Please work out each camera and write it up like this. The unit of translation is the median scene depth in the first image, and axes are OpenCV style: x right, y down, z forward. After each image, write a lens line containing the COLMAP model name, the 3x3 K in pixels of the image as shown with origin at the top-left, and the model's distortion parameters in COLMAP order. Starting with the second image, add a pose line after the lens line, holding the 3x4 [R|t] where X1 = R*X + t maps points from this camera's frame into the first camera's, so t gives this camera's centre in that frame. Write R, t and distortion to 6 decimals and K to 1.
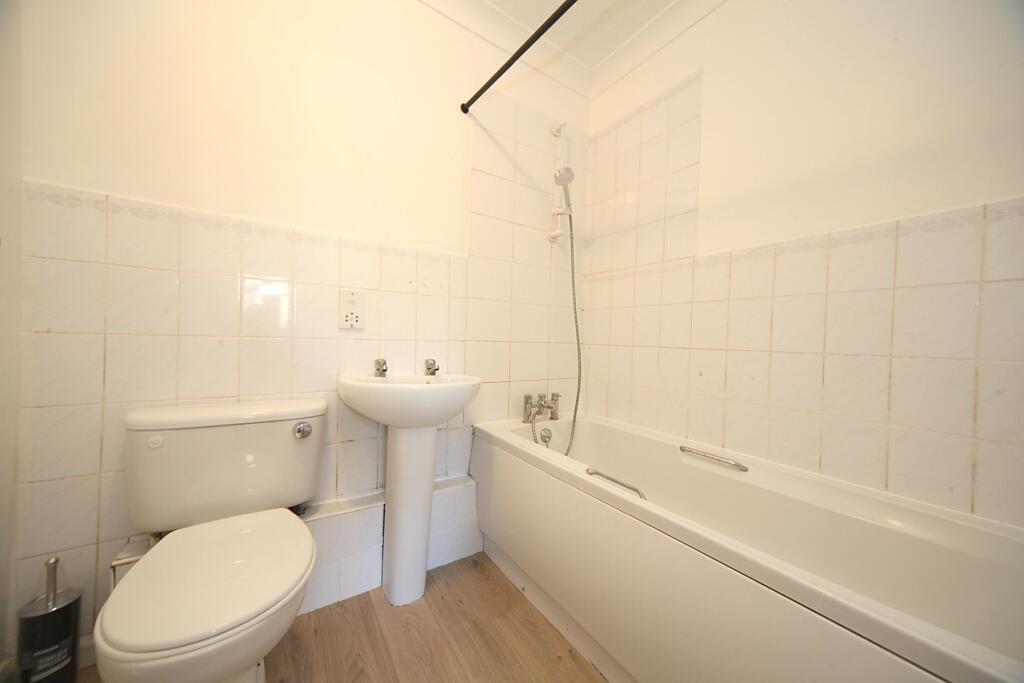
lens RADIAL K [[349.4, 0, 512.0], [0, 349.4, 341.5], [0, 0, 1]] dist [0.000803, 0.000052]
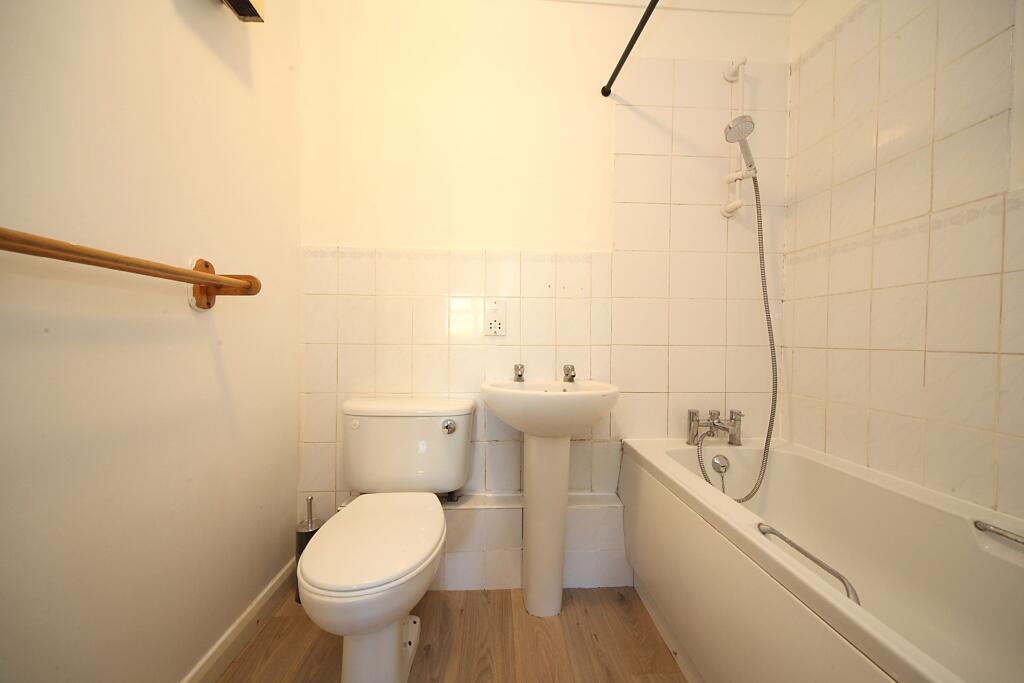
lens RADIAL K [[349.4, 0, 512.0], [0, 349.4, 341.5], [0, 0, 1]] dist [0.000803, 0.000052]
pose [[0.859589, -0.018779, -0.510642, 0.116235], [0.013410, 0.999809, -0.014196, -0.001652], [0.510811, 0.005355, 0.859677, 0.097725]]
